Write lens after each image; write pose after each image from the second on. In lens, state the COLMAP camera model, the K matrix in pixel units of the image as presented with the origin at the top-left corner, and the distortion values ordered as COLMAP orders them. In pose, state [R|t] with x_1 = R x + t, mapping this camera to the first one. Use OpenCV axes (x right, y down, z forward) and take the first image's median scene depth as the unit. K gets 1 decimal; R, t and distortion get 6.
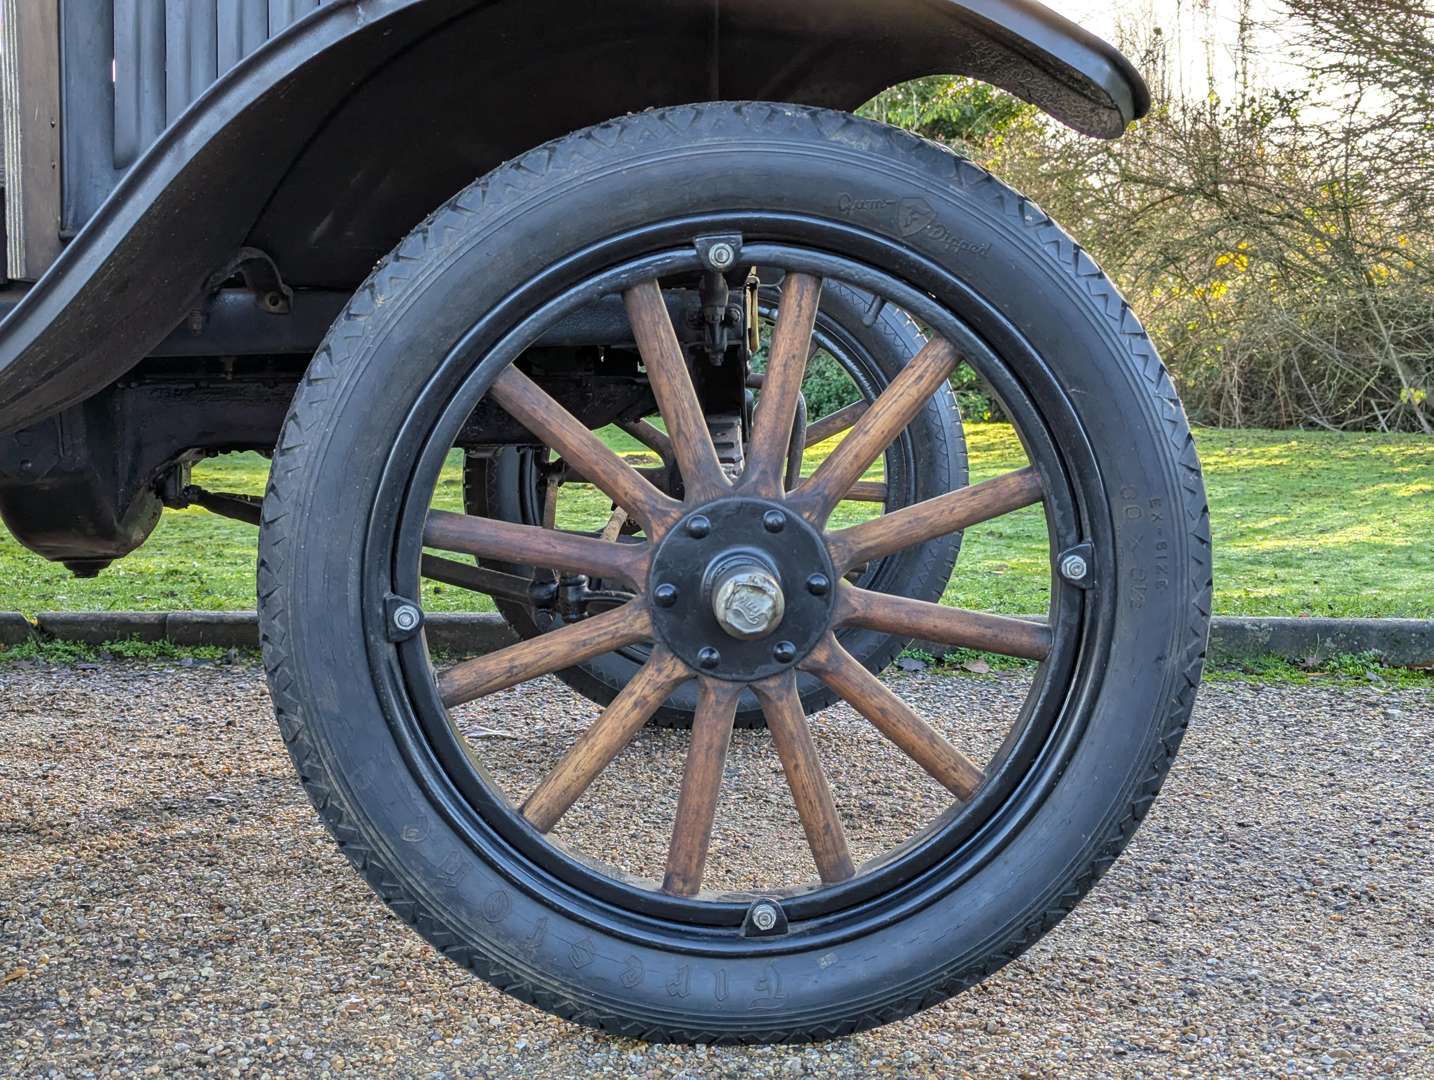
lens RADIAL K [[2020.4, 0, 717.0], [0, 2020.4, 540.0], [0, 0, 1]] dist [0.026966, 0.025698]
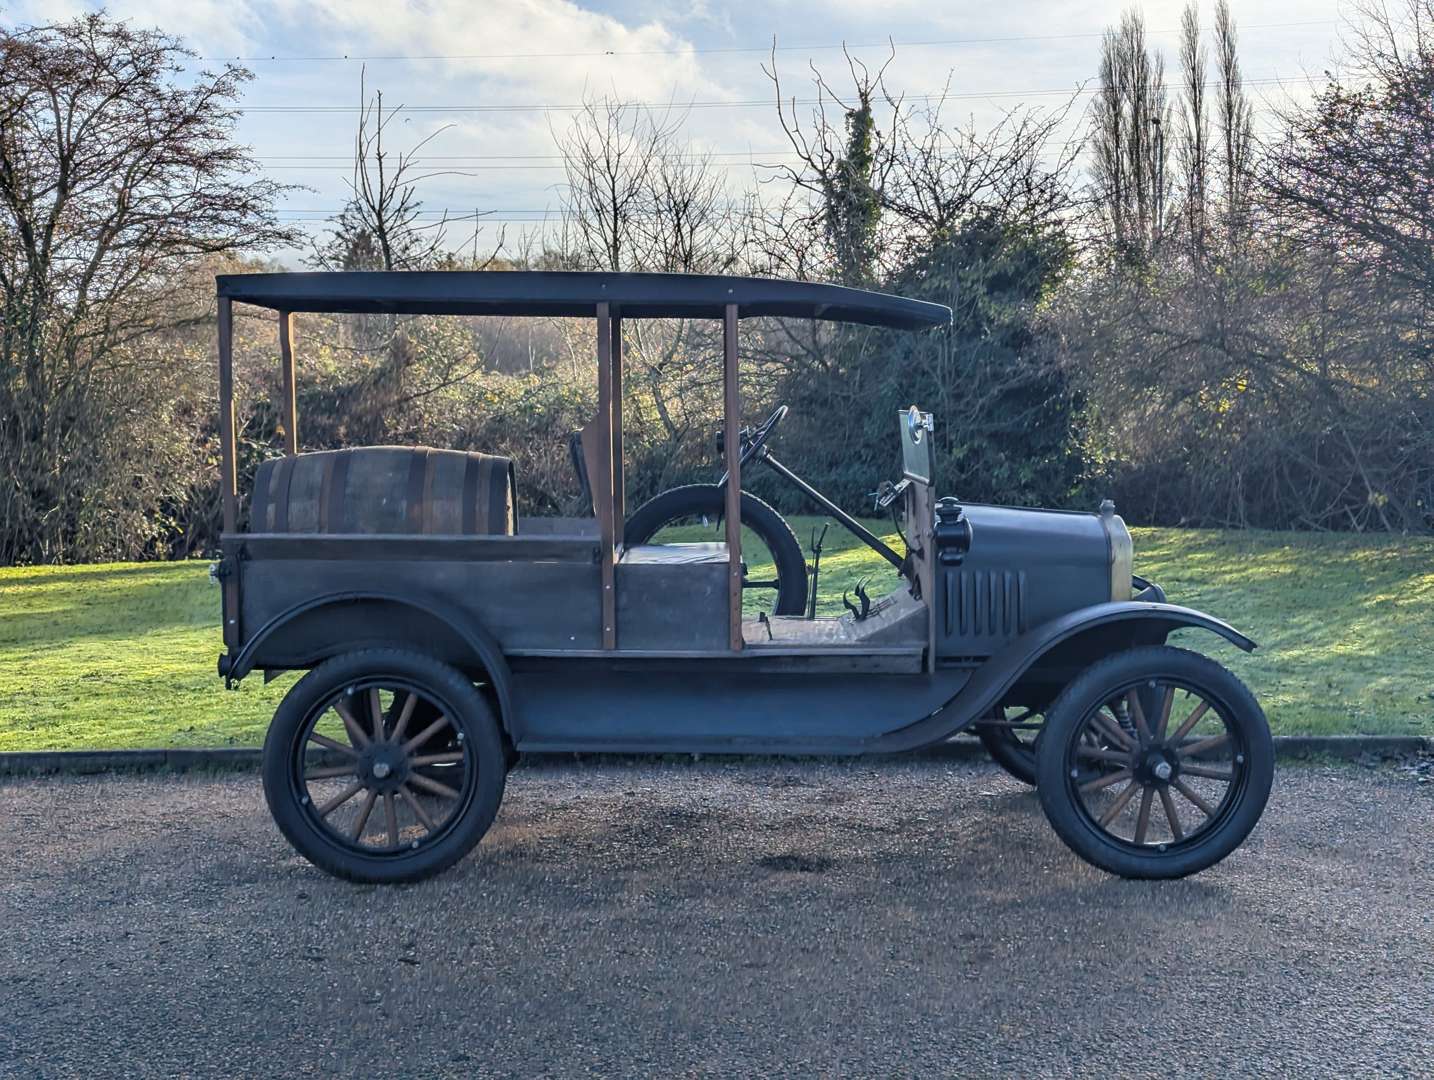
lens RADIAL K [[2020.4, 0, 717.0], [0, 2020.4, 540.0], [0, 0, 1]] dist [0.026966, 0.025698]
pose [[0.999846, -0.017125, 0.003899, -0.652298], [0.017164, 0.999799, -0.010329, -0.298679], [-0.003721, 0.010394, 0.999939, -2.268143]]
